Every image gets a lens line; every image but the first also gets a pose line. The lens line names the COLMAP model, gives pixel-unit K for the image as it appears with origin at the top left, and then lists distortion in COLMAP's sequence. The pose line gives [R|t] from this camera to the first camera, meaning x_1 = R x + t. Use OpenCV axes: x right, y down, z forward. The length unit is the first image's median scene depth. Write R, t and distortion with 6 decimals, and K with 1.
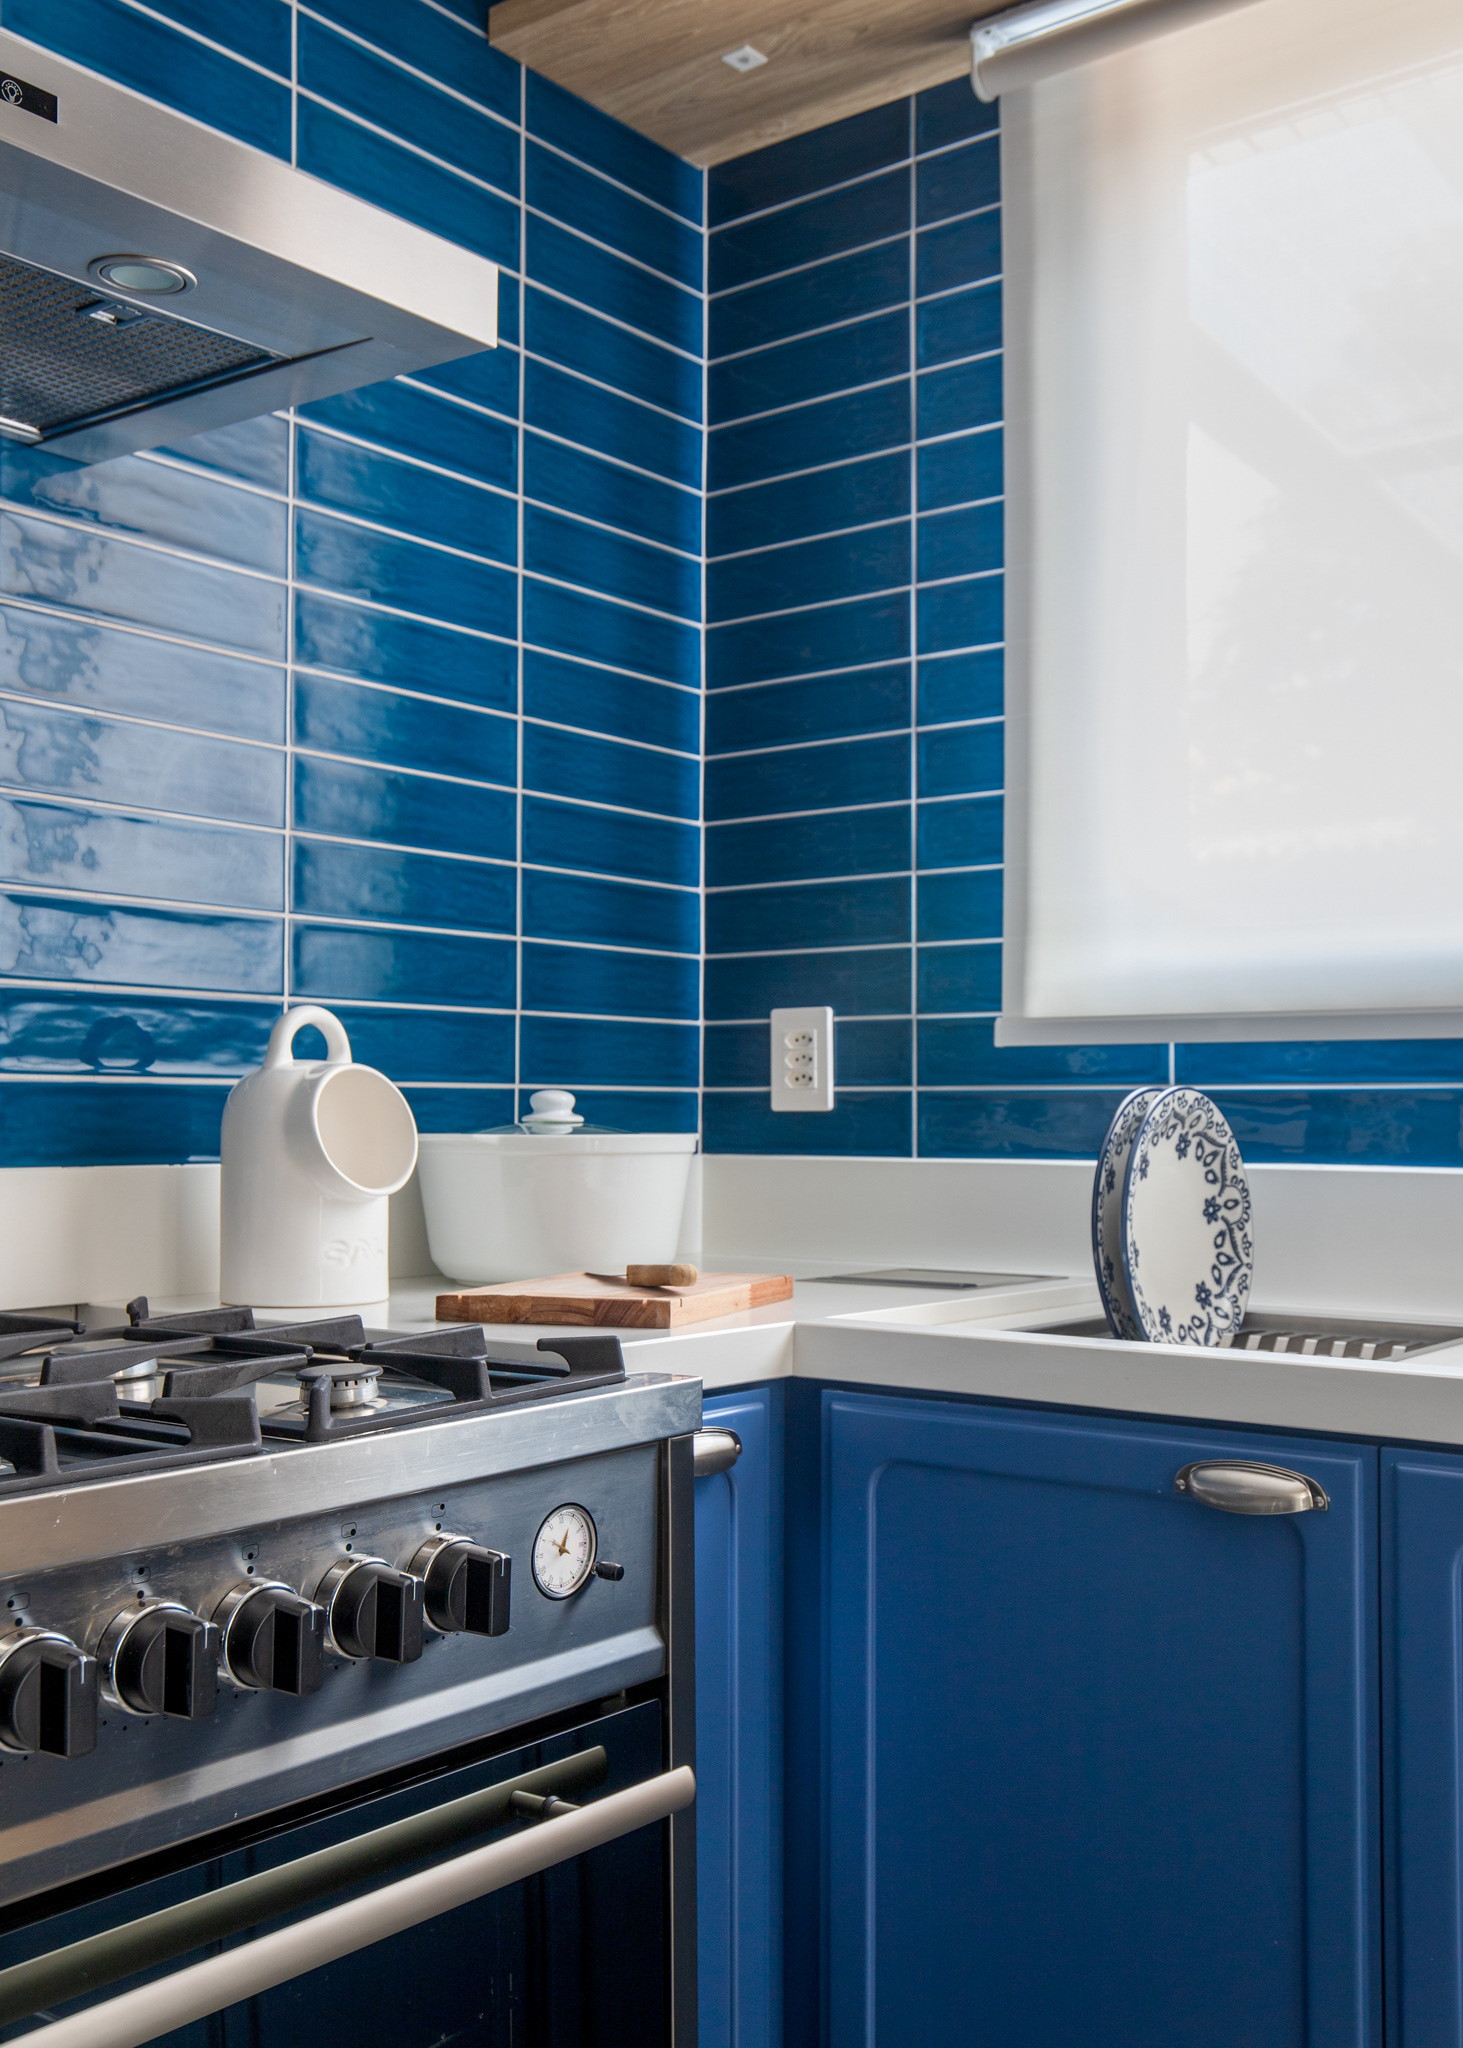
lens RADIAL K [[1987.6, 0, 769.3], [0, 1987.6, 1034.2], [0, 0, 1]] dist [0.072276, 0.000000]
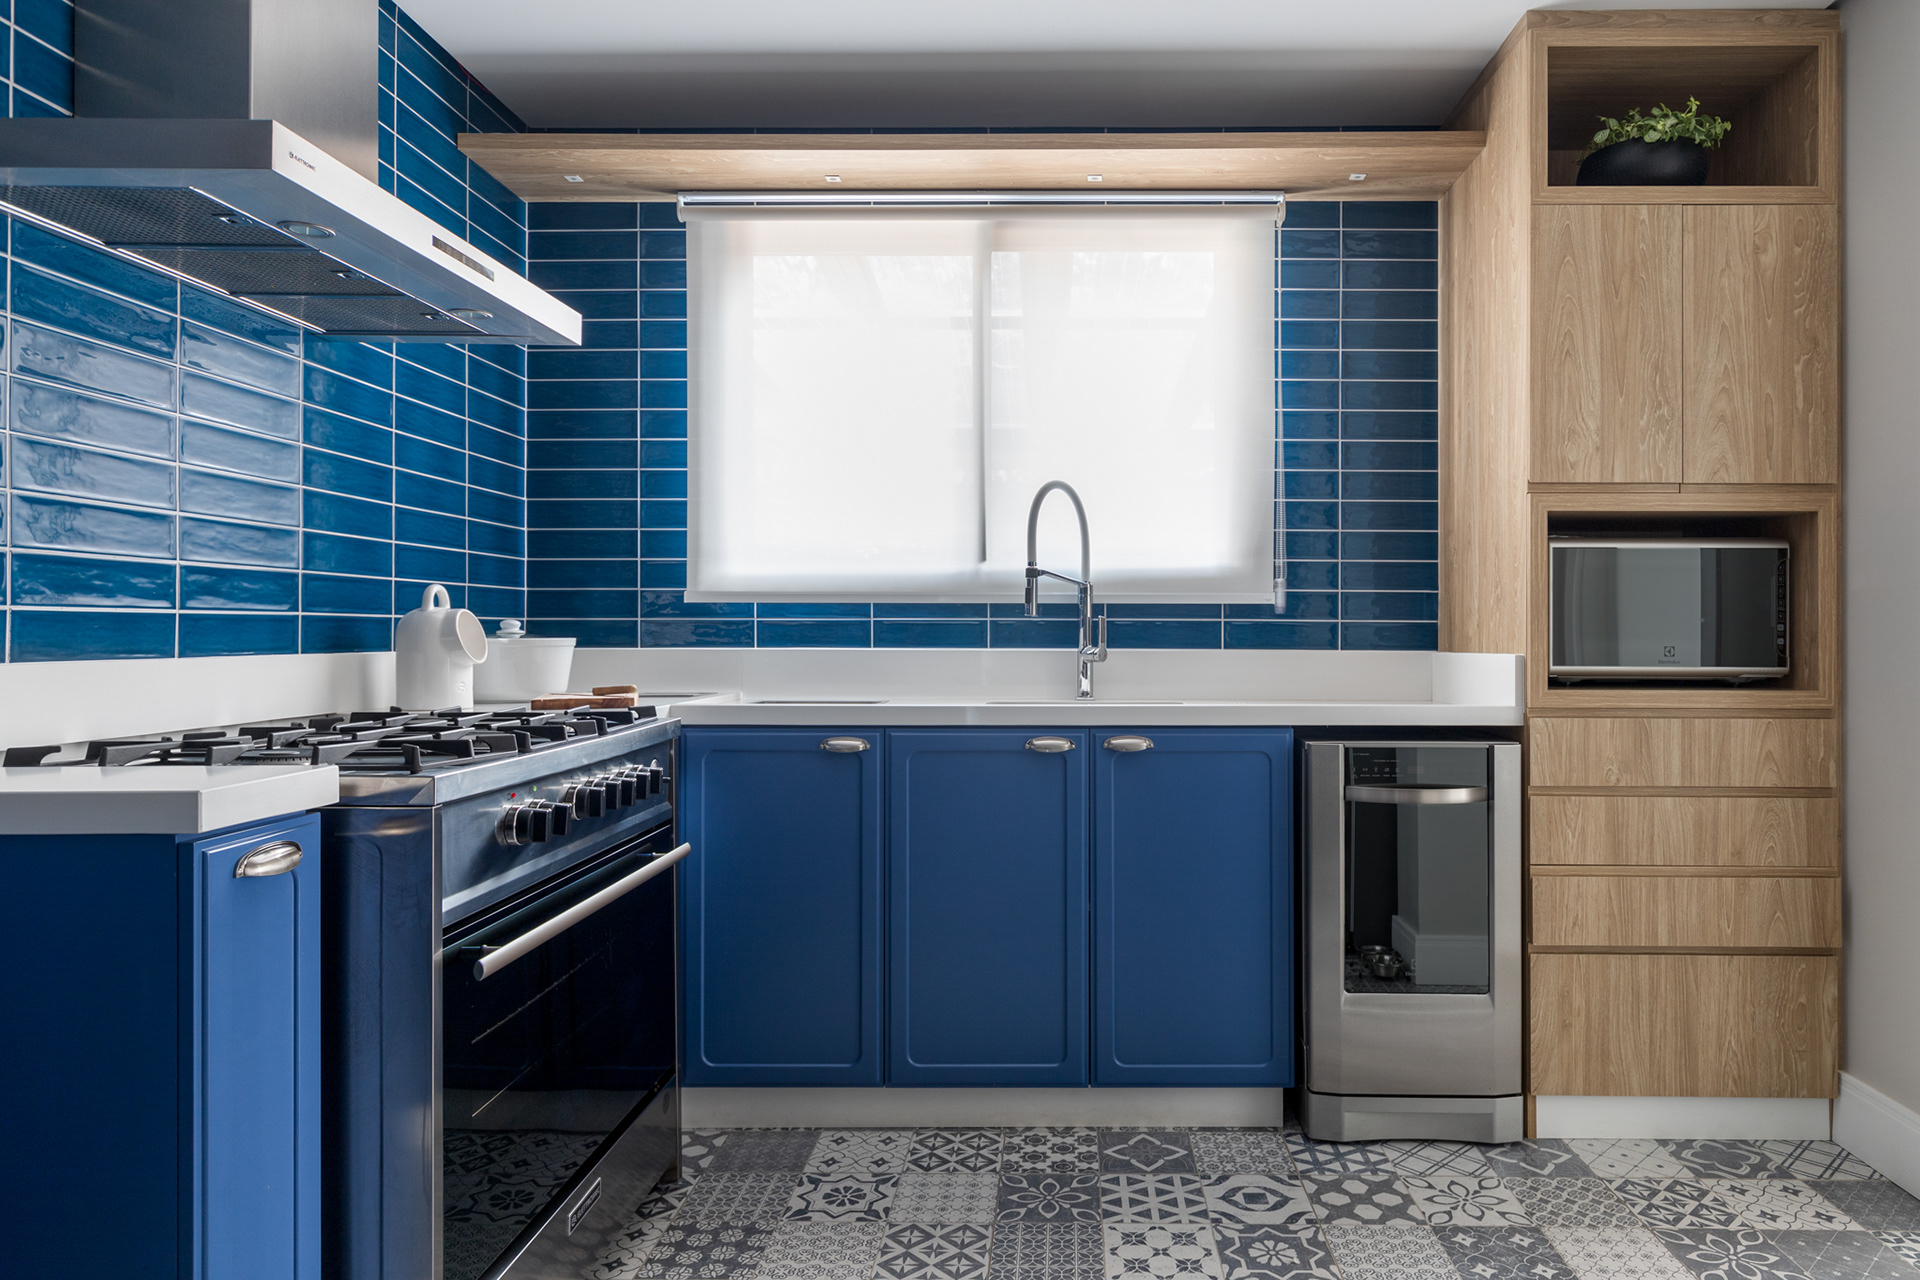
lens RADIAL K [[1166.6, 0, 961.5], [0, 1166.6, 625.7], [0, 0, 1]] dist [0.007820, 0.000703]
pose [[0.841609, -0.001459, 0.540086, -0.388305], [-0.018697, 0.999318, 0.031835, -0.017837], [-0.539764, -0.036891, 0.841008, -0.423389]]
